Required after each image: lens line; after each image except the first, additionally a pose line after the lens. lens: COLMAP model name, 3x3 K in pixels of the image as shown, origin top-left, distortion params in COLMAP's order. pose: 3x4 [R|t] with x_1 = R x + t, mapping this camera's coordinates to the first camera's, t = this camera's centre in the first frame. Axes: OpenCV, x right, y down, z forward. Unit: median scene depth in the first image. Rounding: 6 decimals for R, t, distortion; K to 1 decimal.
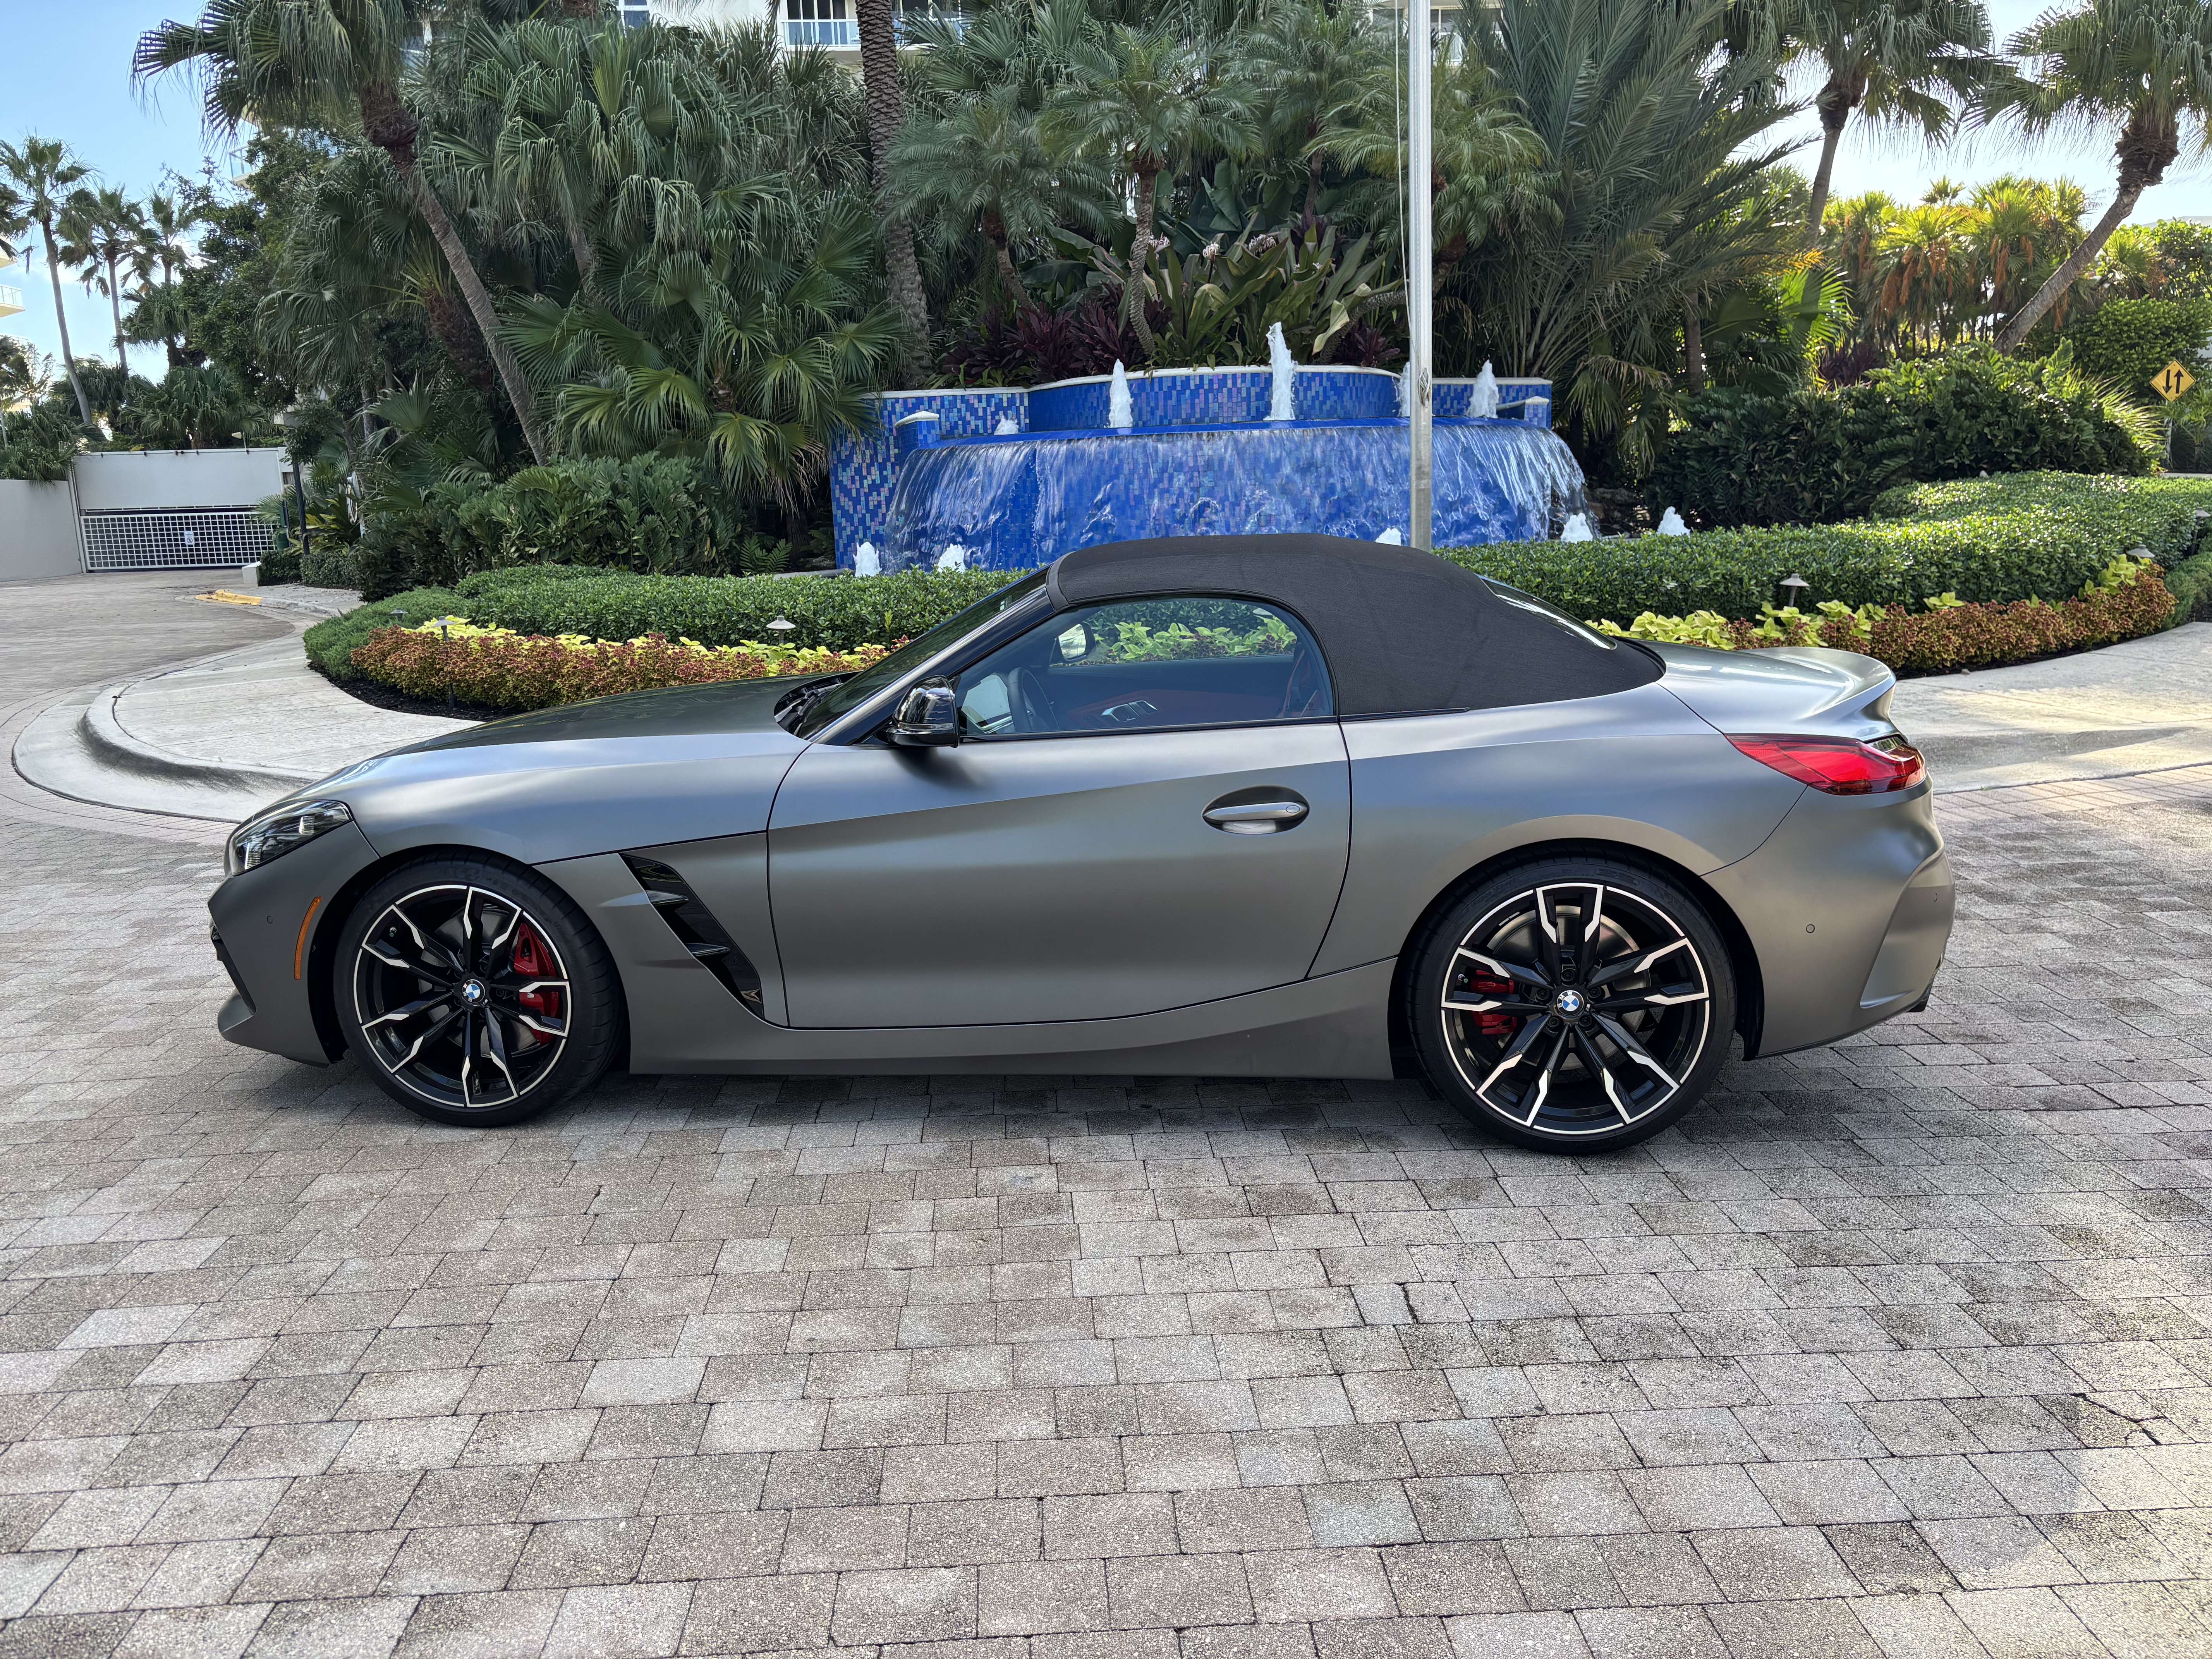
lens RADIAL K [[1681.9, 0, 1118.7], [0, 1681.9, 821.7], [0, 0, 1]] dist [0.046941, -0.052850]
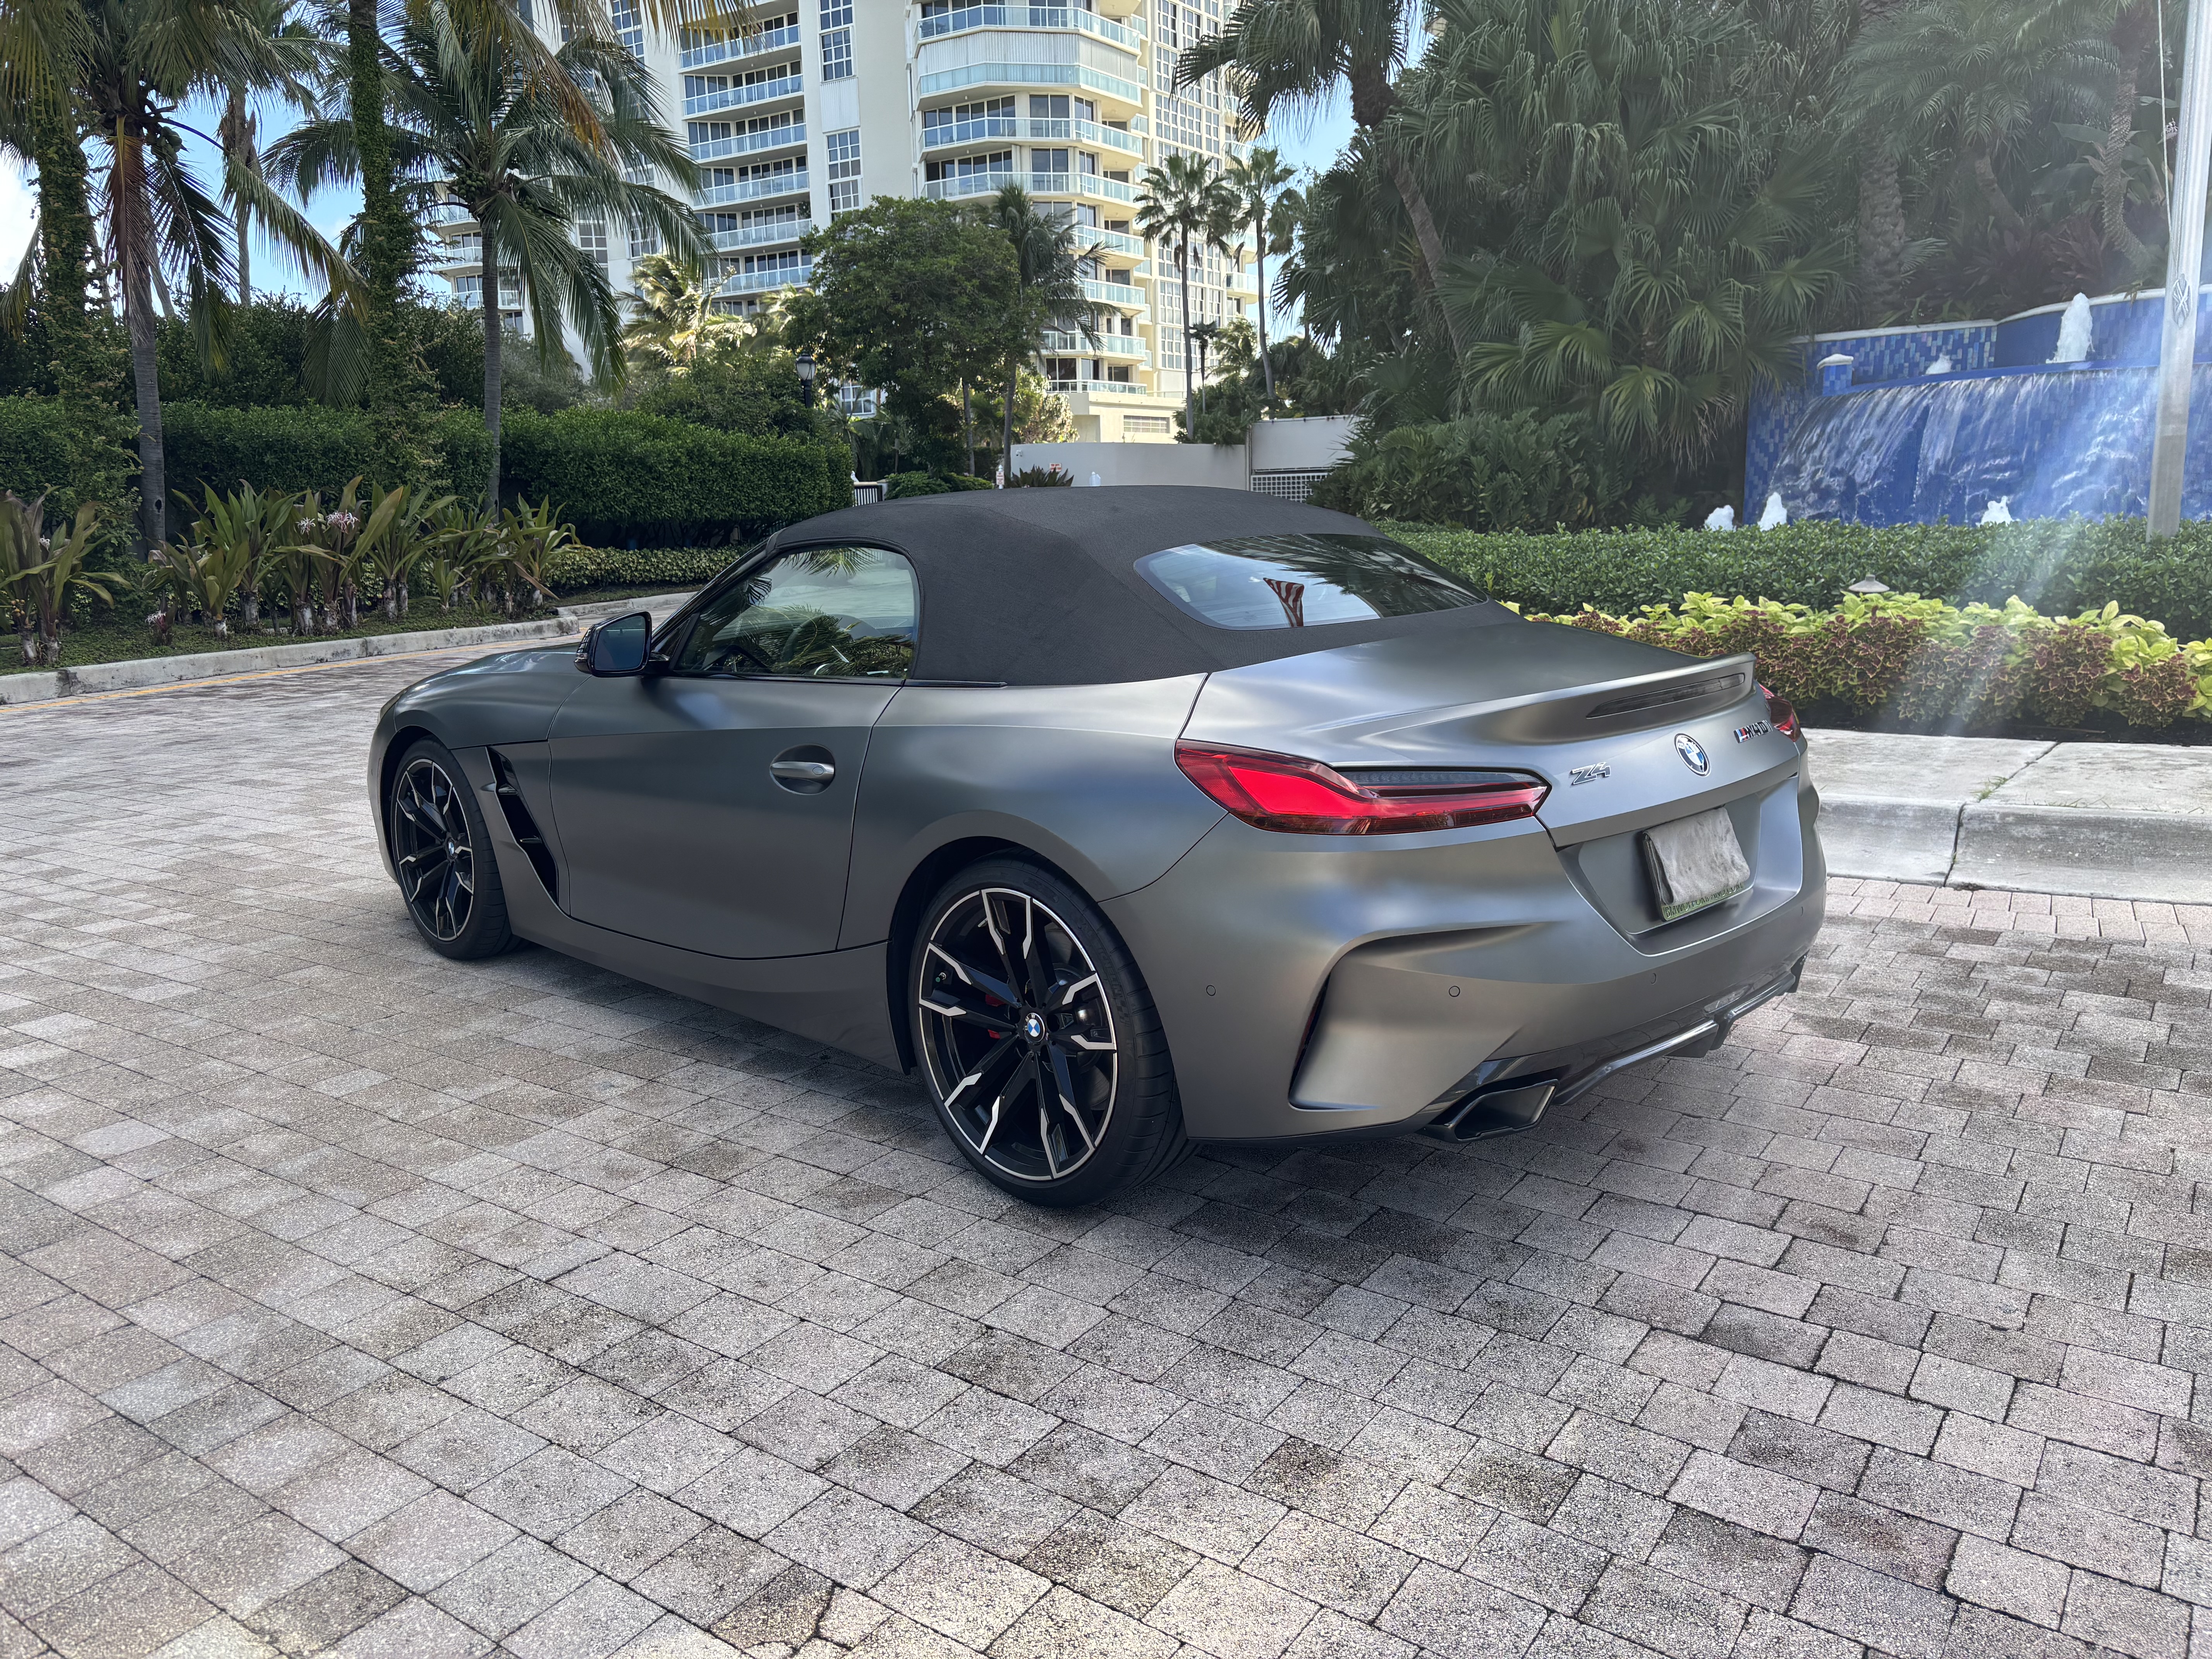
lens RADIAL K [[1681.9, 0, 1116.0], [0, 1681.9, 829.7], [0, 0, 1]] dist [0.046941, -0.052850]
pose [[0.786515, 0.133149, -0.603047, 0.165714], [-0.116273, 0.990945, 0.067147, -0.011711], [0.606527, 0.017306, 0.794874, 0.068138]]
